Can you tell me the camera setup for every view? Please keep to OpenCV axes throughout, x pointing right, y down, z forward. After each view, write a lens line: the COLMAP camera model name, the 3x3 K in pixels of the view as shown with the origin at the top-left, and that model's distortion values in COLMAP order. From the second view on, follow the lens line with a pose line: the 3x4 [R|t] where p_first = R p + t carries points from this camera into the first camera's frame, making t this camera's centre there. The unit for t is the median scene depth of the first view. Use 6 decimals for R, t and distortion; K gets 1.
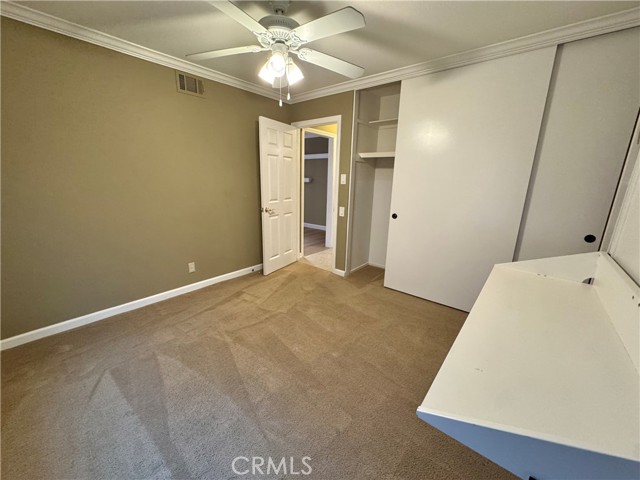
lens RADIAL K [[256.2, 0, 319.4], [0, 256.2, 240.4], [0, 0, 1]] dist [-0.007055, 0.000139]
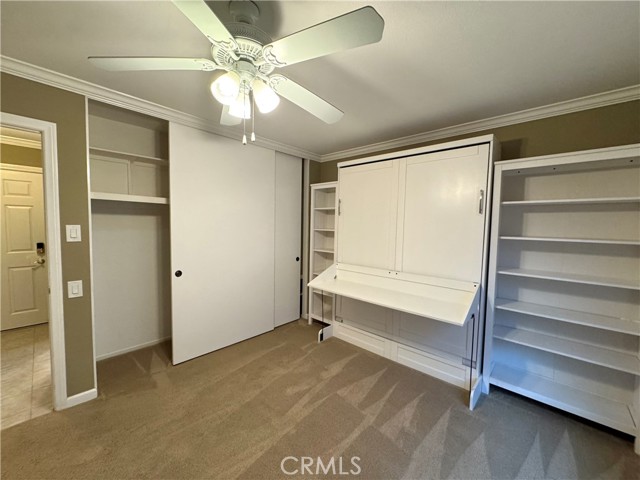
lens RADIAL K [[256.2, 0, 319.6], [0, 256.2, 239.5], [0, 0, 1]] dist [-0.007055, 0.000139]
pose [[0.029294, -0.080566, 0.996319, -0.505405], [0.217143, 0.973456, 0.072333, -0.160646], [-0.975700, 0.214224, 0.046011, 0.479007]]
